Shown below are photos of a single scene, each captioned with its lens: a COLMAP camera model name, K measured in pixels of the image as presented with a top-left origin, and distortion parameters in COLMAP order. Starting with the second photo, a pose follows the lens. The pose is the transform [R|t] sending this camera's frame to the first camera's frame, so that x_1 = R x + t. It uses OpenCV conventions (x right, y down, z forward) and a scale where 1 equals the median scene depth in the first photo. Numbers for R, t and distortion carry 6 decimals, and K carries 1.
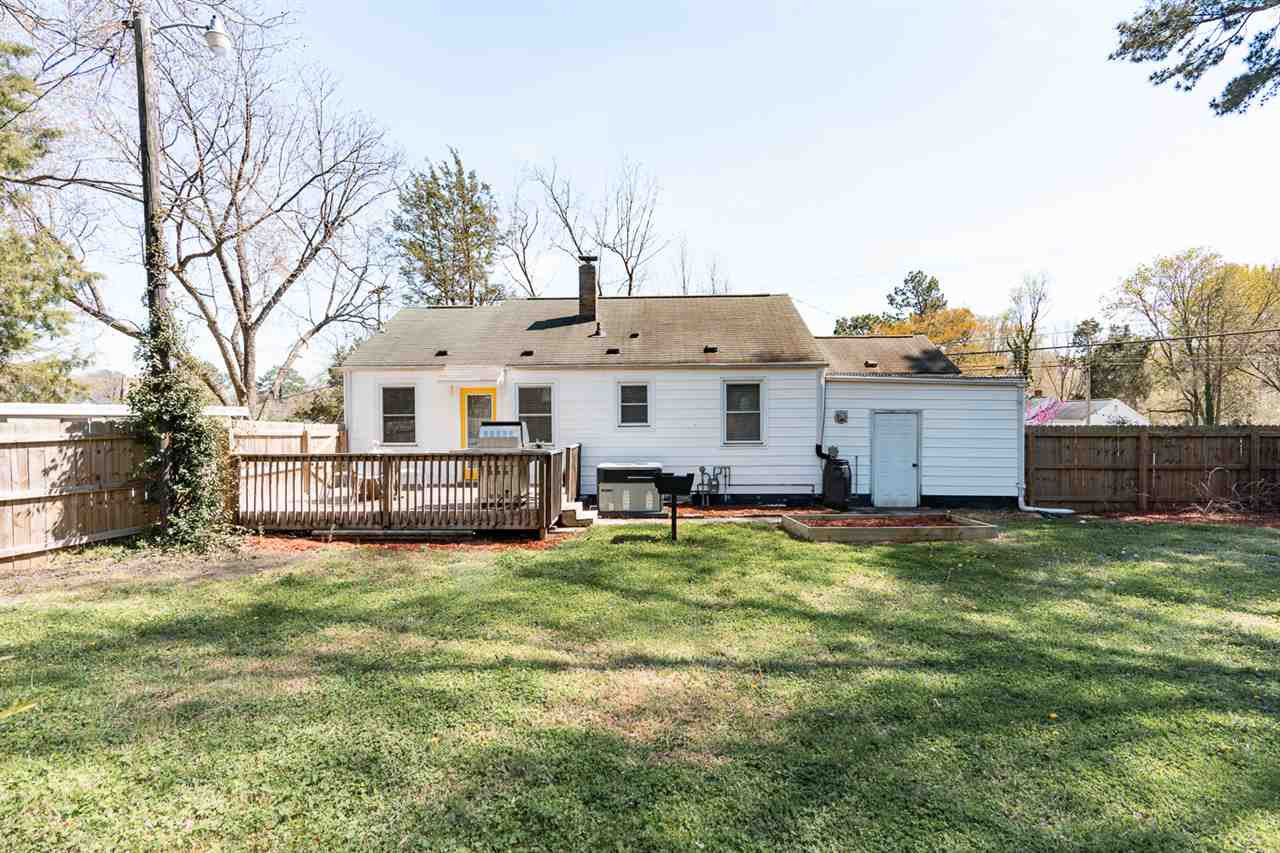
lens RADIAL K [[586.6, 0, 641.3], [0, 586.6, 431.5], [0, 0, 1]] dist [-0.006996, 0.002884]
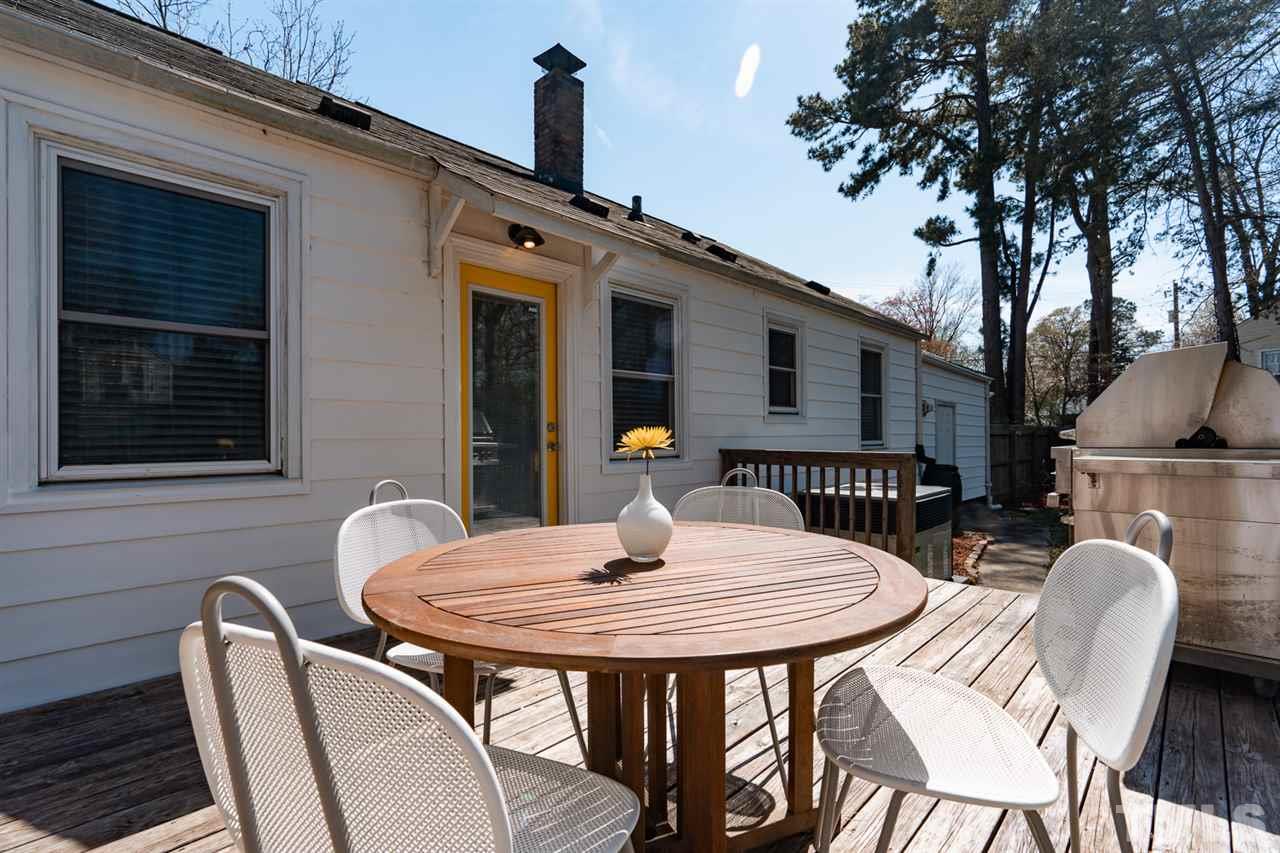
lens RADIAL K [[586.6, 0, 641.3], [0, 586.6, 431.5], [0, 0, 1]] dist [-0.006996, 0.002884]
pose [[0.662187, 0.006127, 0.749313, -0.304830], [0.020543, 0.999442, -0.026327, 0.010800], [-0.749057, 0.032827, 0.661692, 0.501375]]
